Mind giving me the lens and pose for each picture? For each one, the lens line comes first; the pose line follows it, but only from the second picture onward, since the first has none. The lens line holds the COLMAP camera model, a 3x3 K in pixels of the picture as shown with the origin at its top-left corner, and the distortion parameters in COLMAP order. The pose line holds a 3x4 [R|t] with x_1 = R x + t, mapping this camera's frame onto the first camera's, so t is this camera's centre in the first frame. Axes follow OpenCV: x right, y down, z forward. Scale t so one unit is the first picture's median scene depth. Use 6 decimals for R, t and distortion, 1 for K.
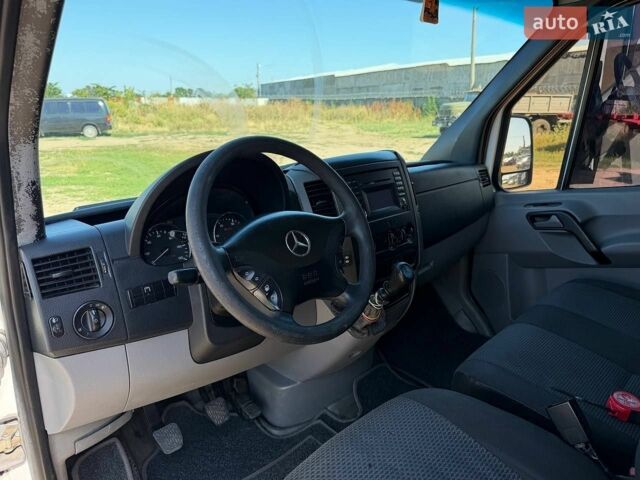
lens RADIAL K [[476.3, 0, 319.8], [0, 476.3, 228.1], [0, 0, 1]] dist [0.004773, 0.000601]
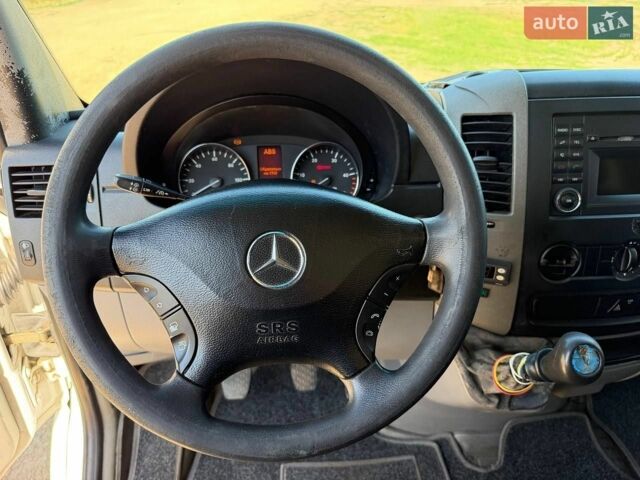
lens RADIAL K [[466.7, 0, 320.0], [0, 466.7, 240.0], [0, 0, 1]] dist [0.004273, -0.000548]
pose [[0.759411, 0.340807, -0.554207, 0.189745], [-0.166287, 0.925205, 0.341093, -0.121831], [0.629002, -0.166872, 0.759282, 0.490208]]
